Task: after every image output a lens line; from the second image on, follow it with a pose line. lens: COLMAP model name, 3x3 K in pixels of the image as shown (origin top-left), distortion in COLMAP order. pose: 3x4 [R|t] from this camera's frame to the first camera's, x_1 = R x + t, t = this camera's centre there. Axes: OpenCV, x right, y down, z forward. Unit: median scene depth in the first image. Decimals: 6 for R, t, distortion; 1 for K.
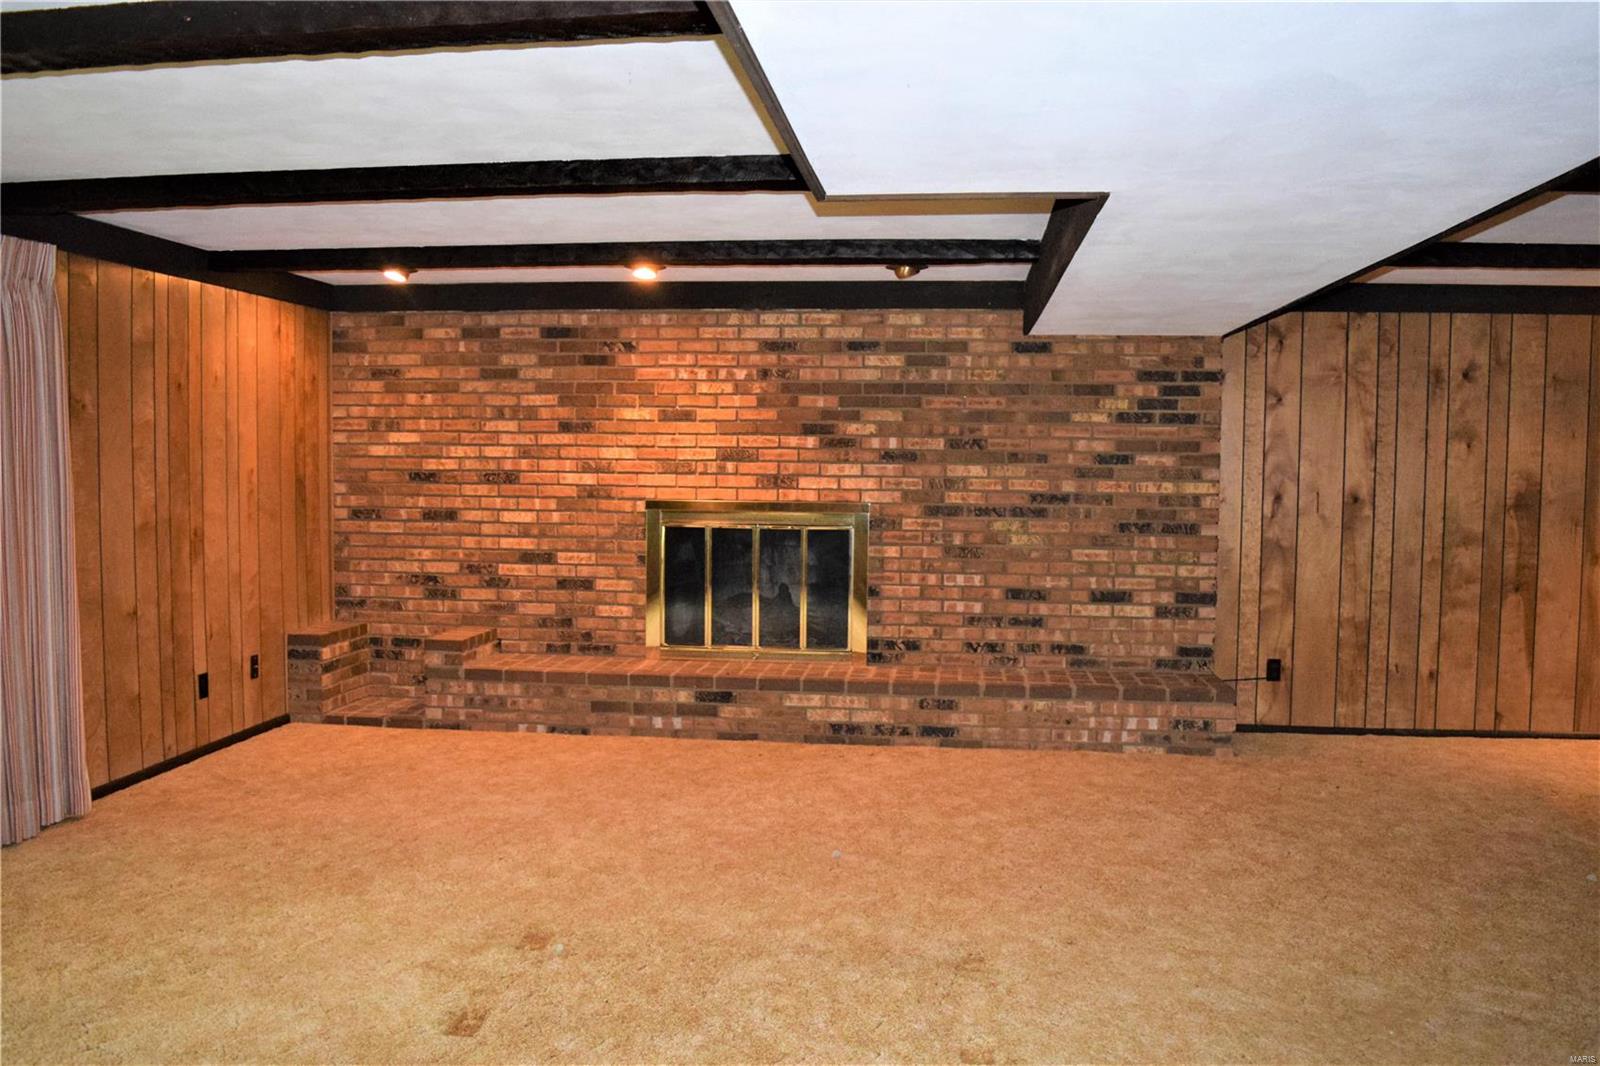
lens RADIAL K [[1320.6, 0, 800.0], [0, 1320.6, 533.0], [0, 0, 1]] dist [-0.087363, -0.000169]
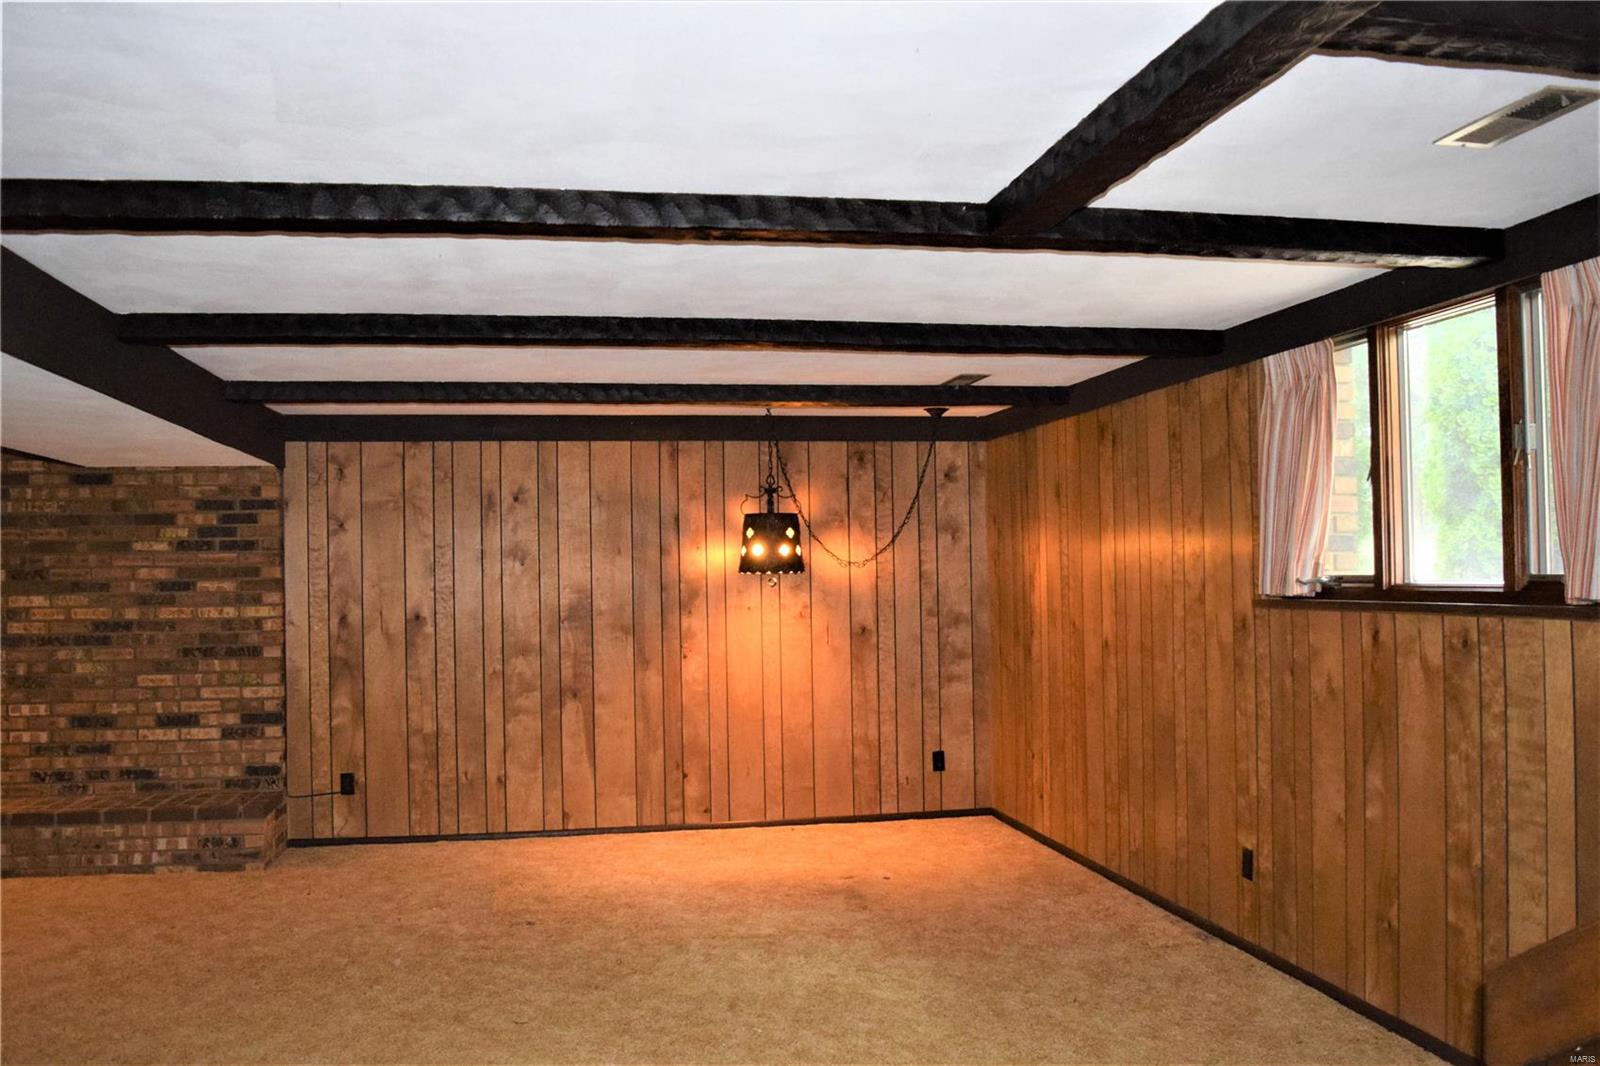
lens RADIAL K [[1320.6, 0, 800.0], [0, 1320.6, 533.0], [0, 0, 1]] dist [-0.087363, -0.000169]
pose [[0.954139, -0.016896, 0.298886, 0.403390], [0.045863, 0.994870, -0.090170, 0.016362], [-0.295829, 0.099742, 0.950019, -0.112294]]
